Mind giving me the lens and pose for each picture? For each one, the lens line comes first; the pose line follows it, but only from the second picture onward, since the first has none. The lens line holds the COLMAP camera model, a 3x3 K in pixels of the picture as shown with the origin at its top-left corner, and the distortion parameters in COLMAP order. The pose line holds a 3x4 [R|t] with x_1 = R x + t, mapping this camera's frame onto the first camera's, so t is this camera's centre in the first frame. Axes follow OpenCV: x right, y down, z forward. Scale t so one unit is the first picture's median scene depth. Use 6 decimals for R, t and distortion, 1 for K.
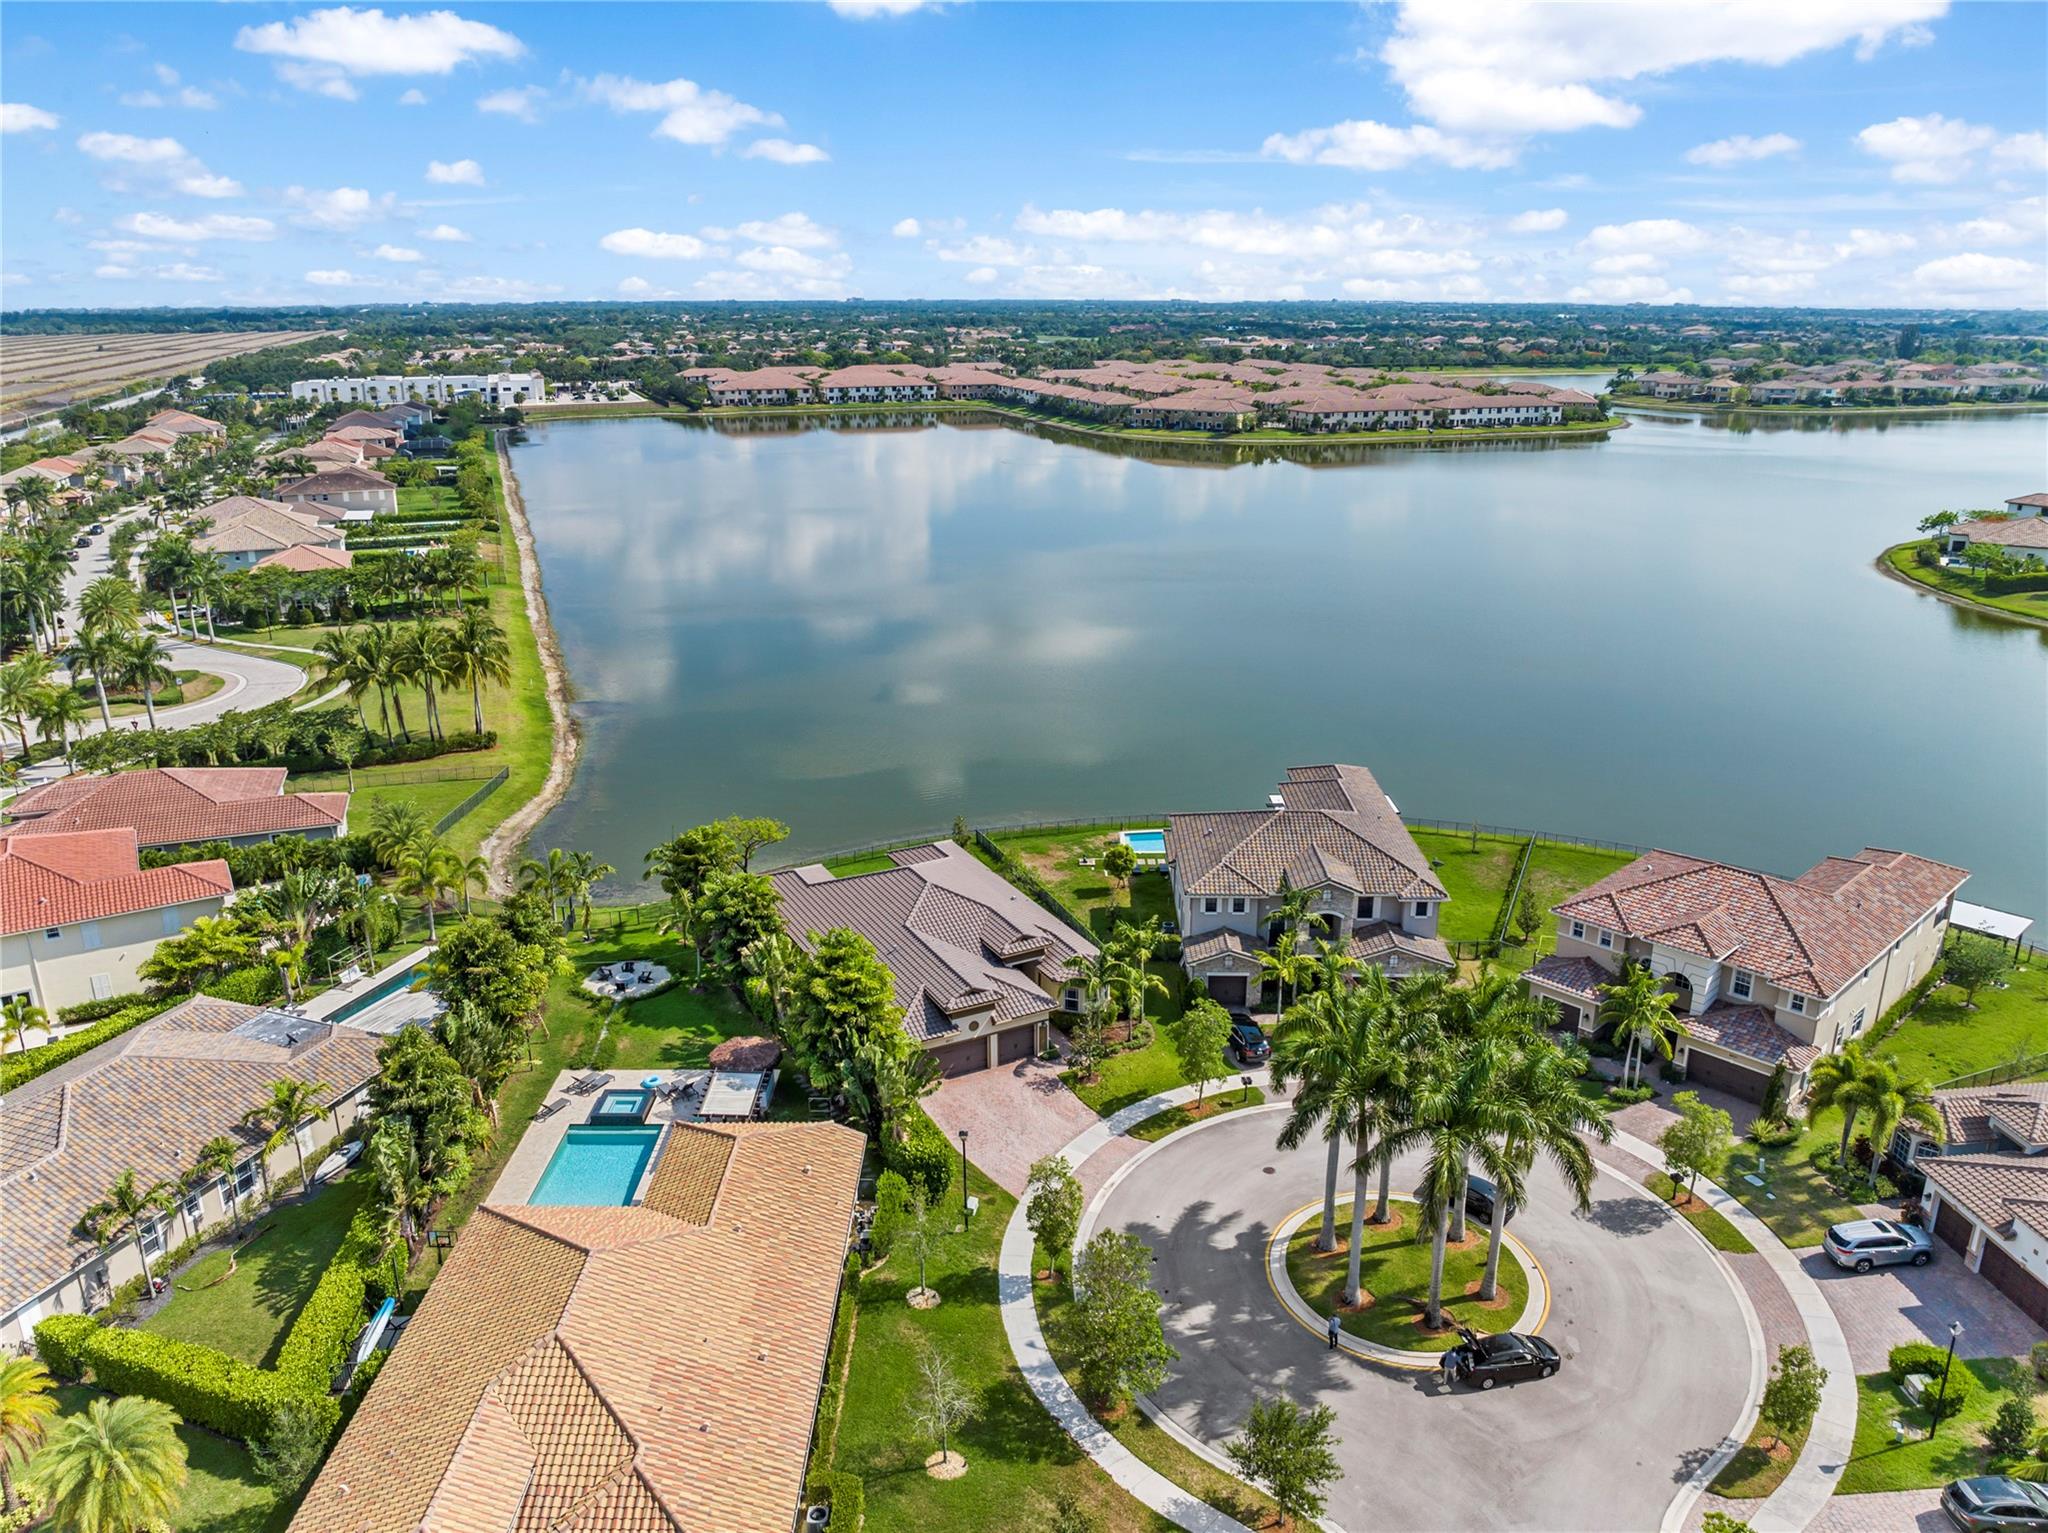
lens RADIAL K [[1456.2, 0, 1024.0], [0, 1456.2, 766.5], [0, 0, 1]] dist [-0.040547, -0.005803]
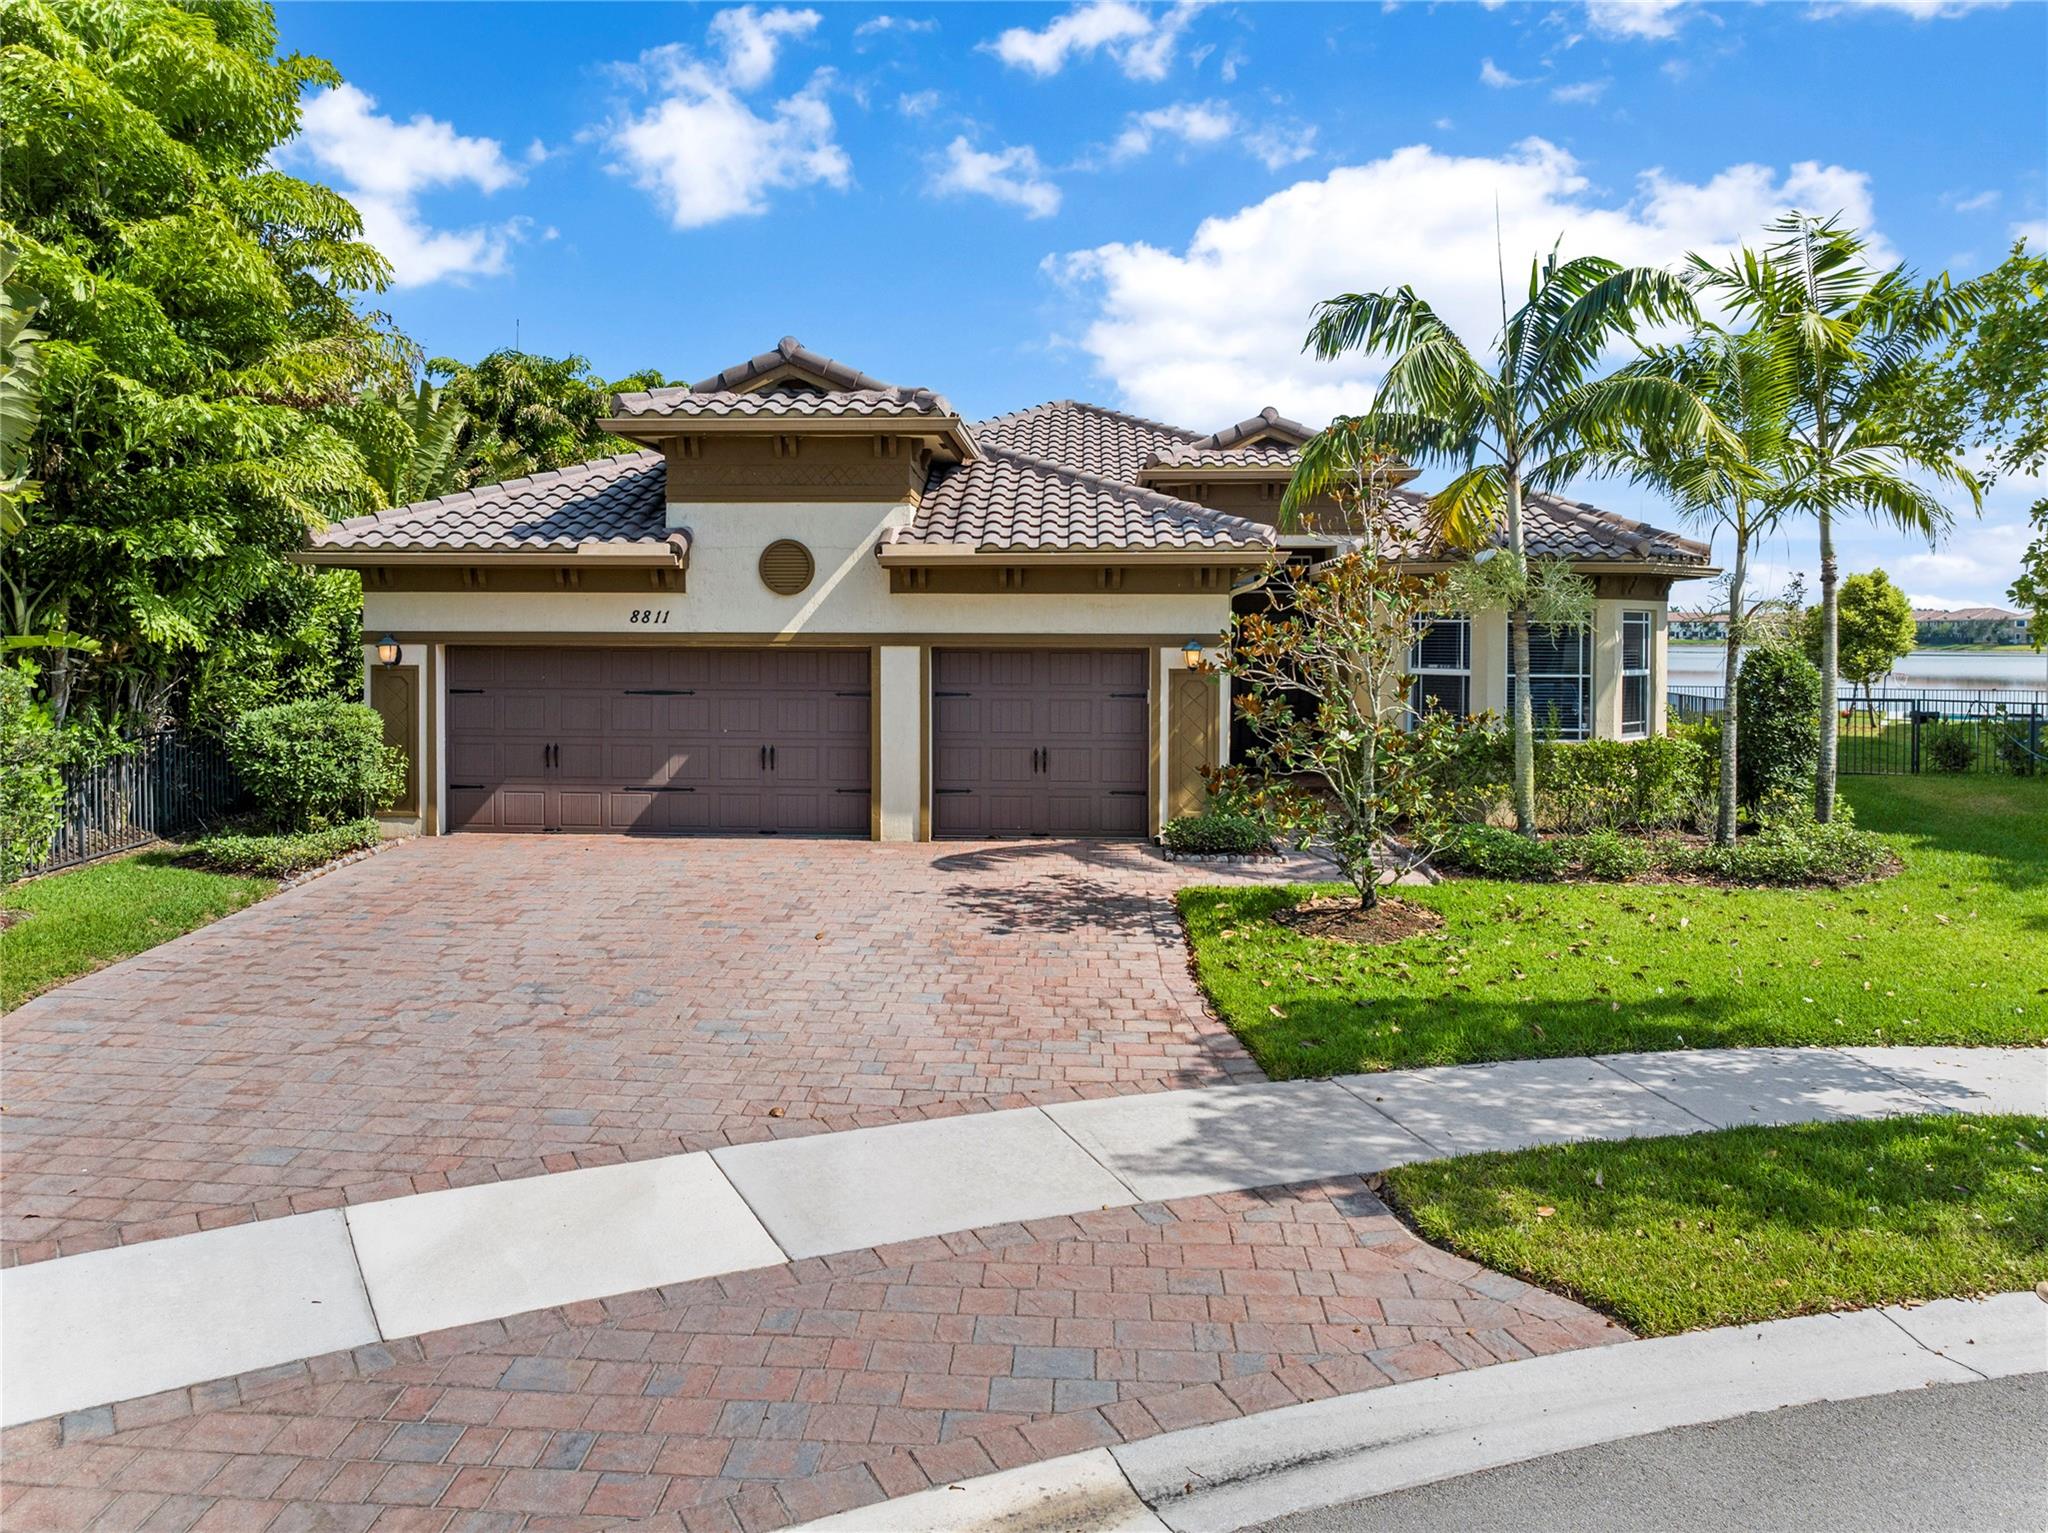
lens RADIAL K [[1490.2, 0, 1021.0], [0, 1490.2, 659.4], [0, 0, 1]] dist [-0.041342, 0.000719]
pose [[0.863057, 0.014524, -0.504897, 0.081955], [-0.159129, 0.956503, -0.244497, 0.205757], [0.479385, 0.291359, 0.827828, 0.751143]]
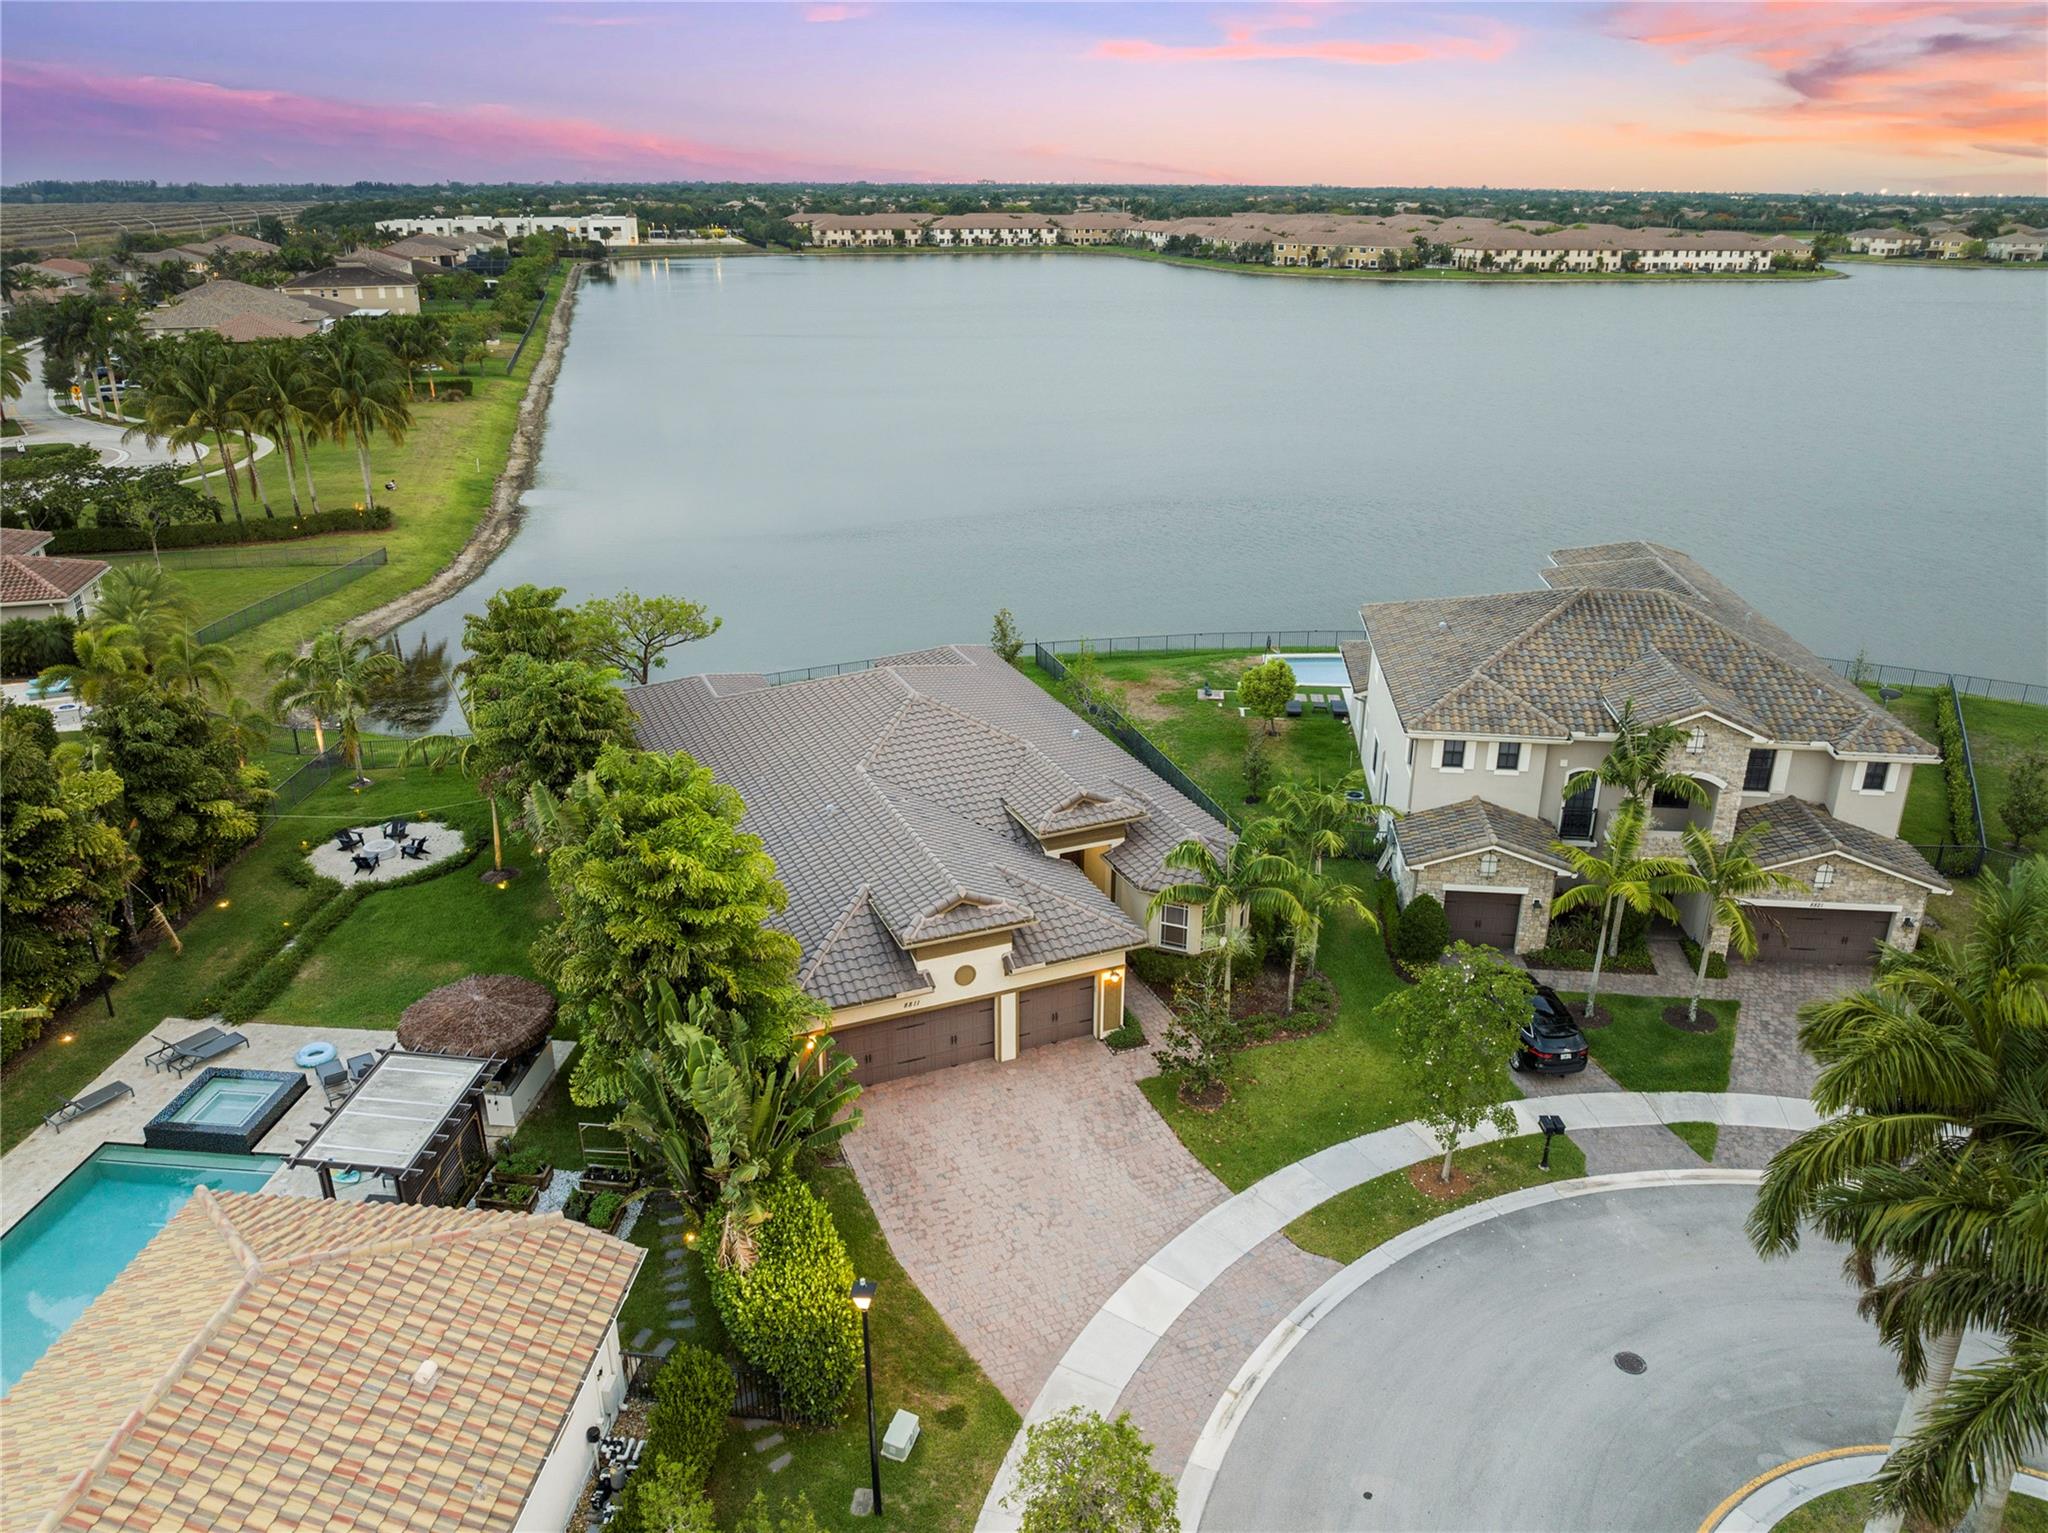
lens RADIAL K [[1456.2, 0, 1024.0], [0, 1456.2, 766.5], [0, 0, 1]] dist [-0.040547, -0.005803]
pose [[0.996245, 0.036715, -0.078404, 0.017220], [-0.031061, 0.996910, 0.072146, 0.066414], [0.080810, -0.069440, 0.994308, 0.468958]]
